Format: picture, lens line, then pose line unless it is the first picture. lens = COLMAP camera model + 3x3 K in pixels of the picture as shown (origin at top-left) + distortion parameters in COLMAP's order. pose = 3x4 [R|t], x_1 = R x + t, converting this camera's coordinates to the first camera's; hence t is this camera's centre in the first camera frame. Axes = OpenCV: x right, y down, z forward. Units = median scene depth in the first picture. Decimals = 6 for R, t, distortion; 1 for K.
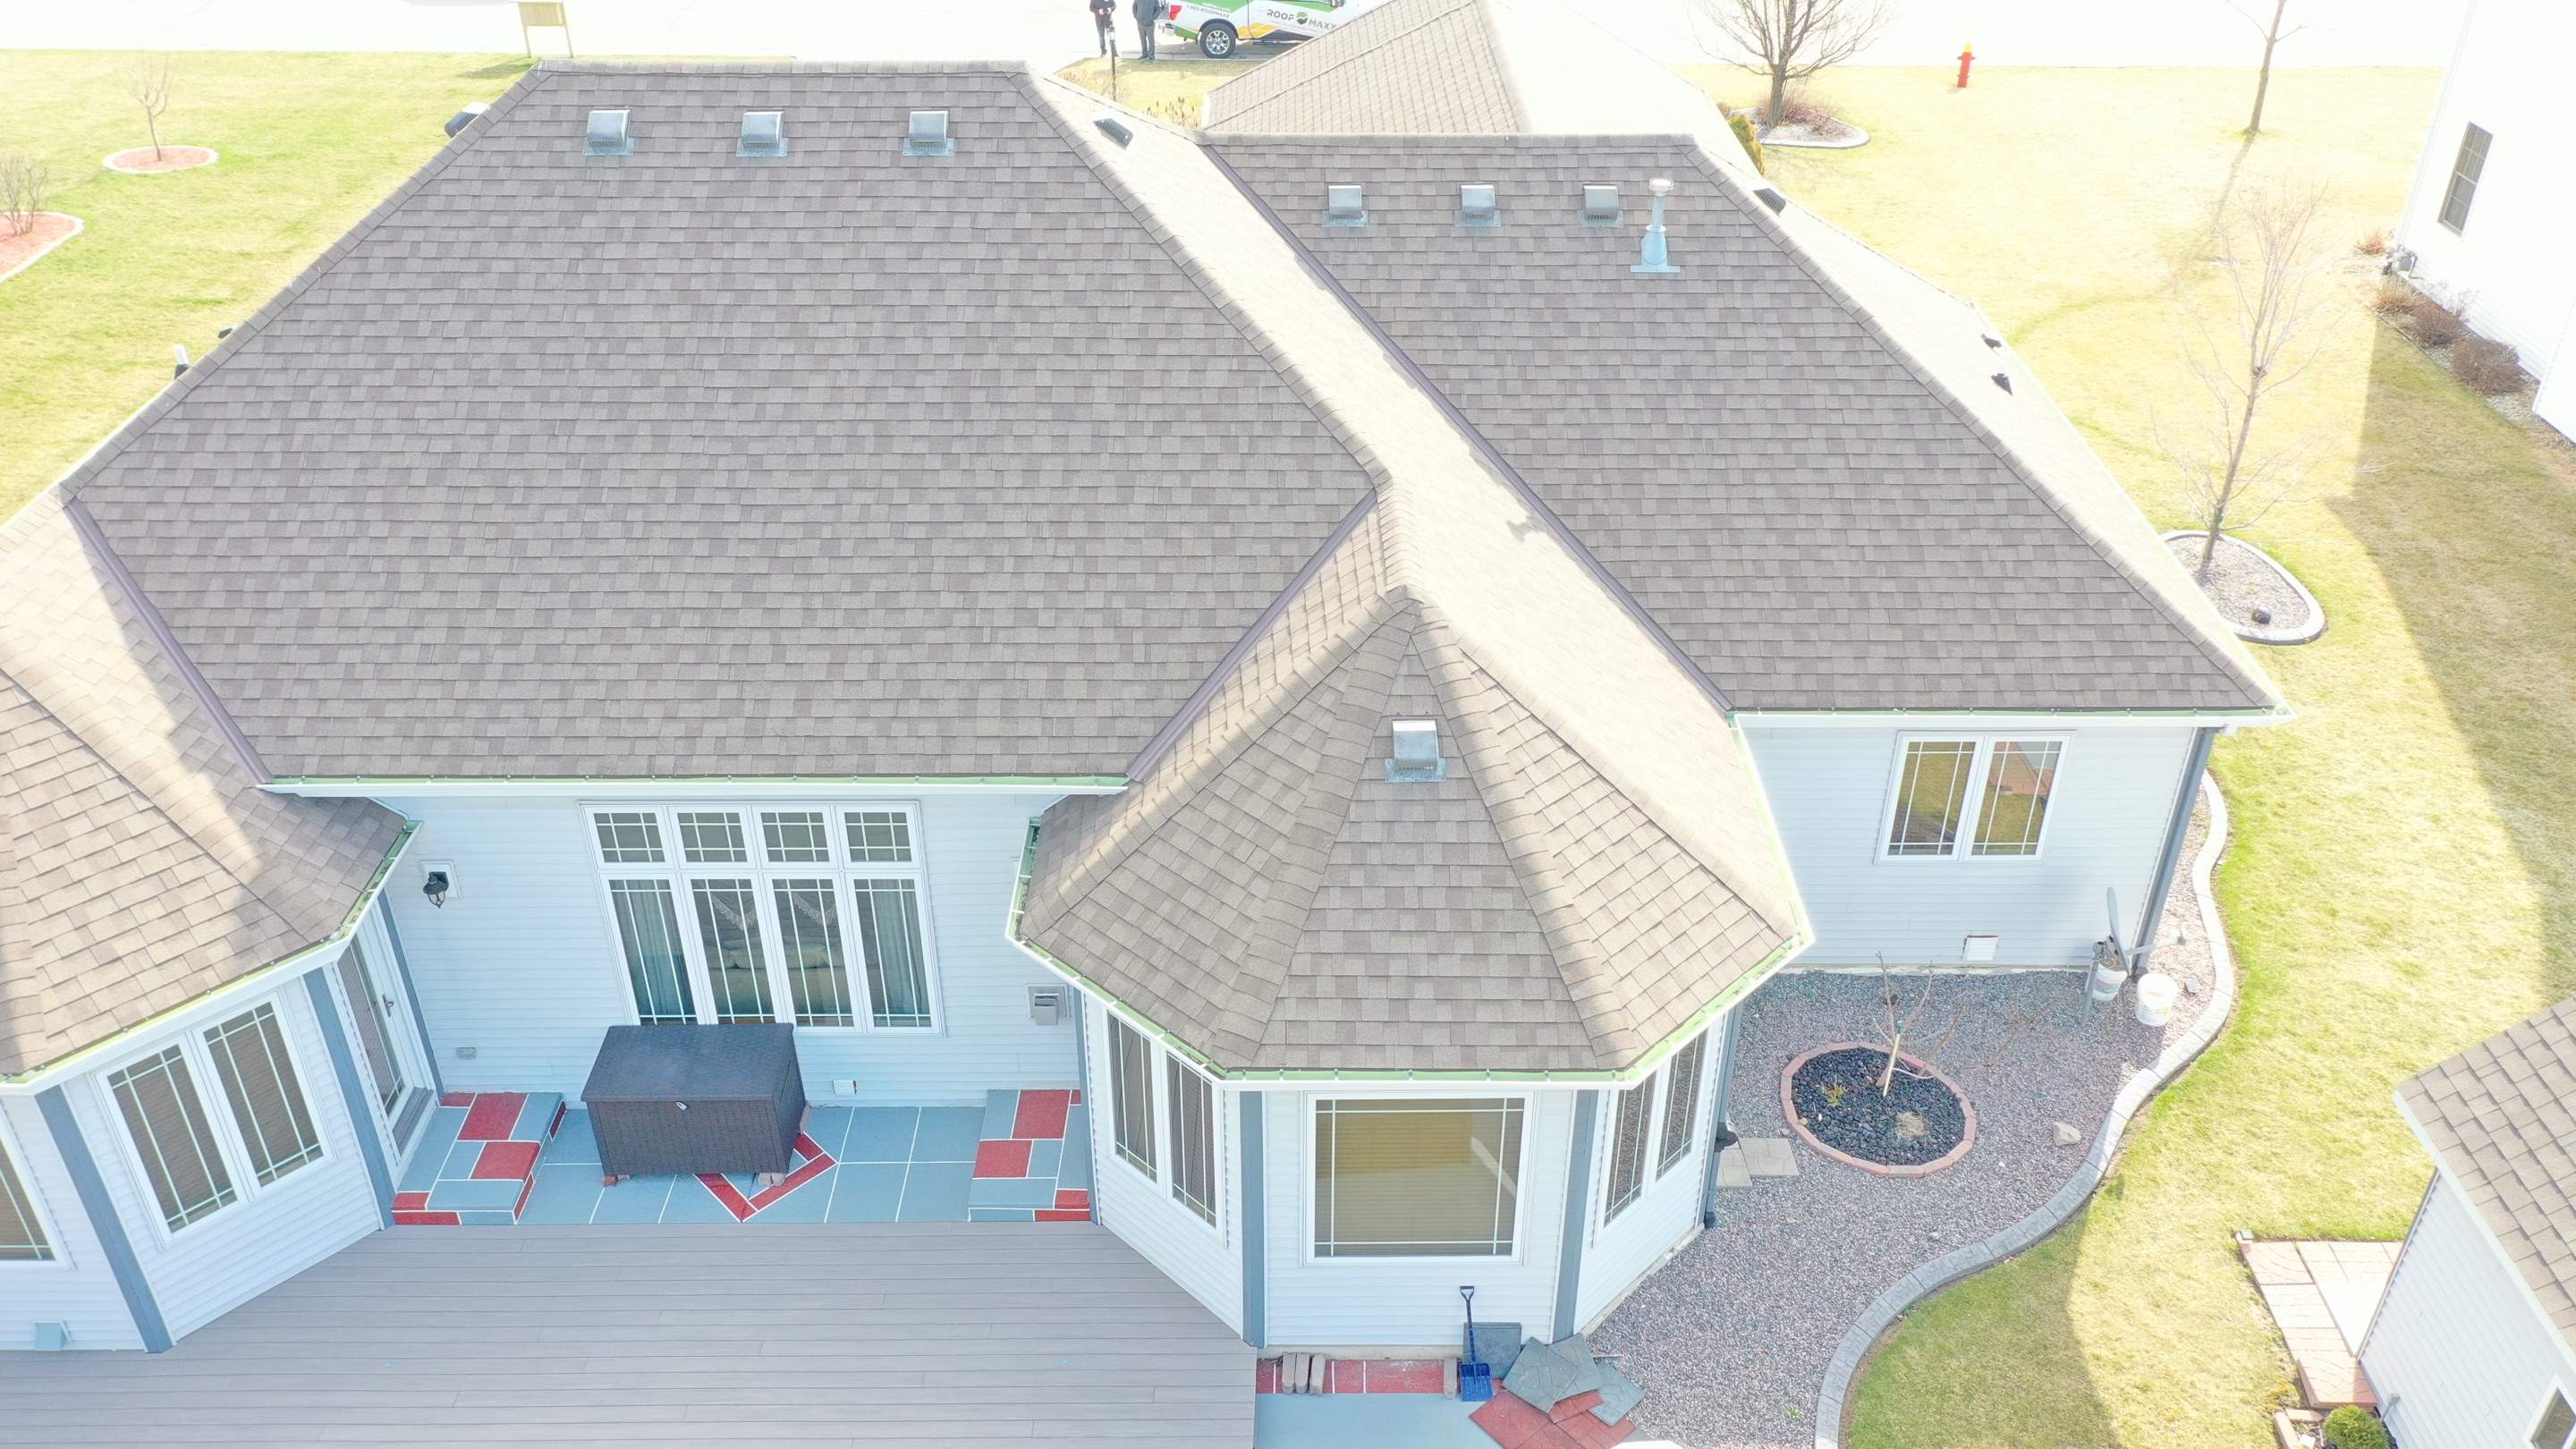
lens RADIAL K [[2045.3, 0, 1288.2], [0, 2045.3, 722.9], [0, 0, 1]] dist [0.002573, 0.008031]
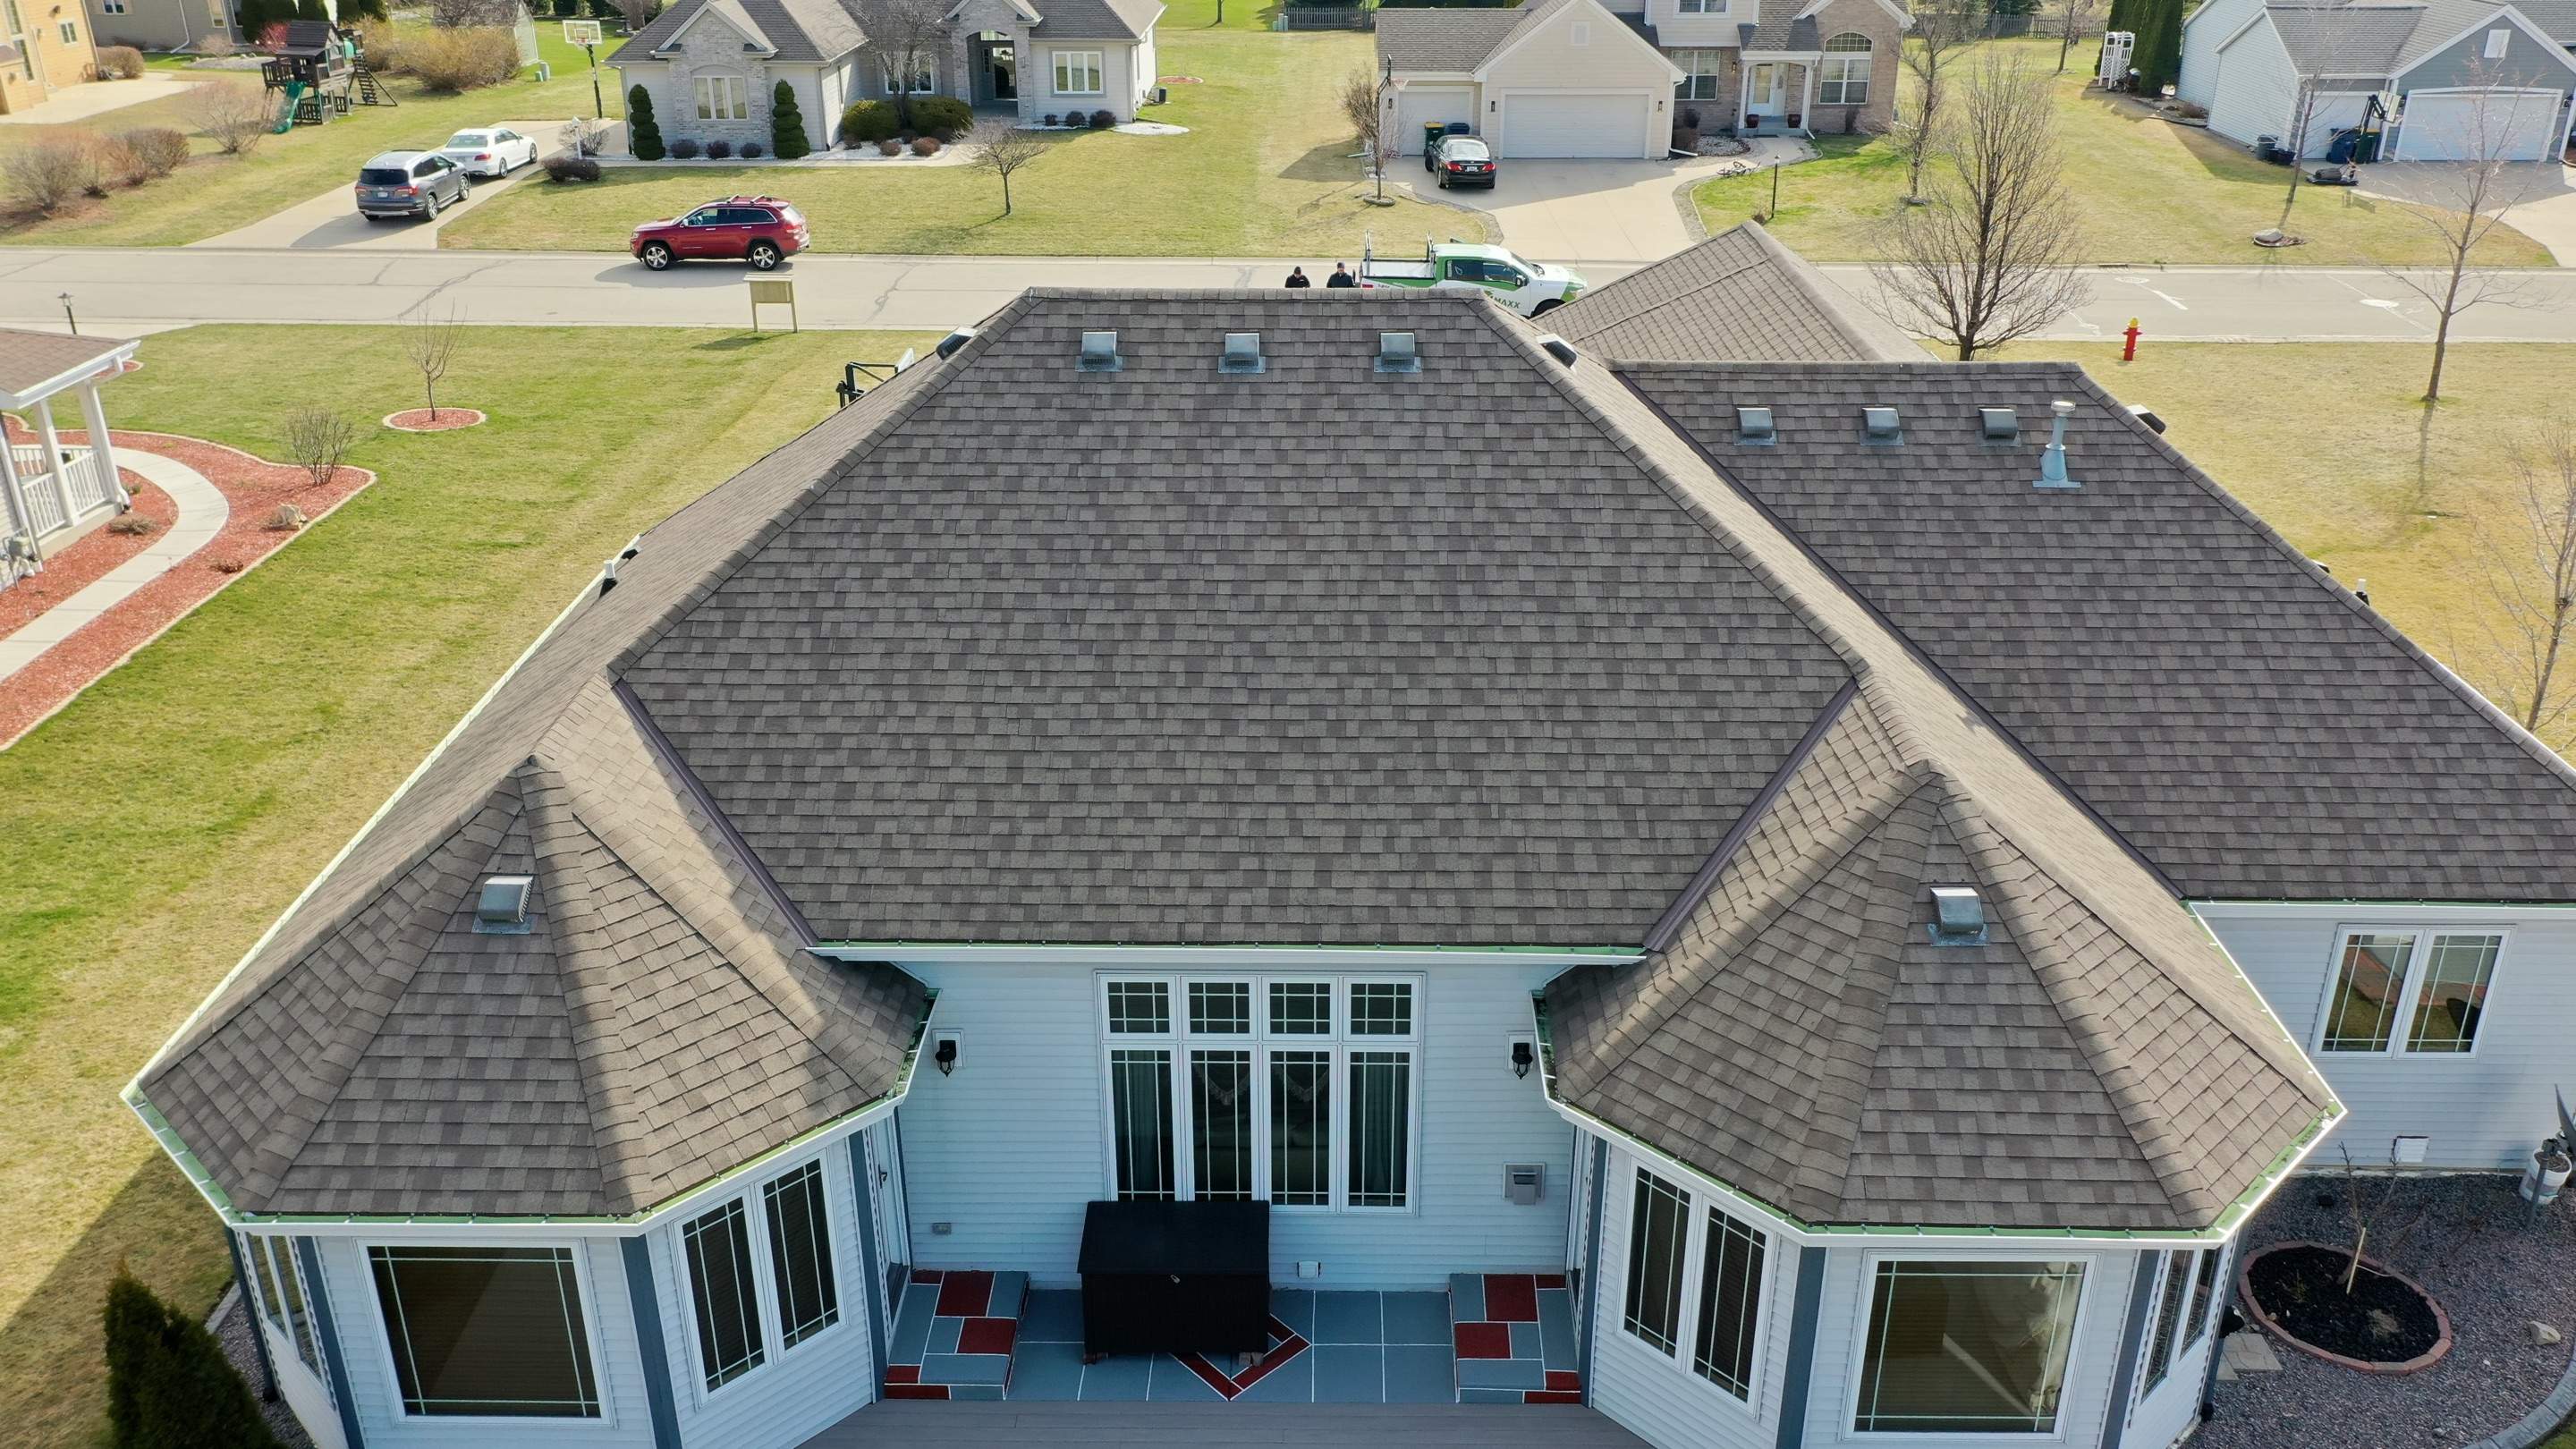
lens RADIAL K [[2045.3, 0, 1290.8], [0, 2045.3, 722.8], [0, 0, 1]] dist [0.002573, 0.008031]
pose [[0.999746, 0.005392, -0.021884, -0.215941], [-0.008351, 0.990472, -0.137460, 0.053007], [0.020934, 0.137608, 0.990266, -0.033957]]
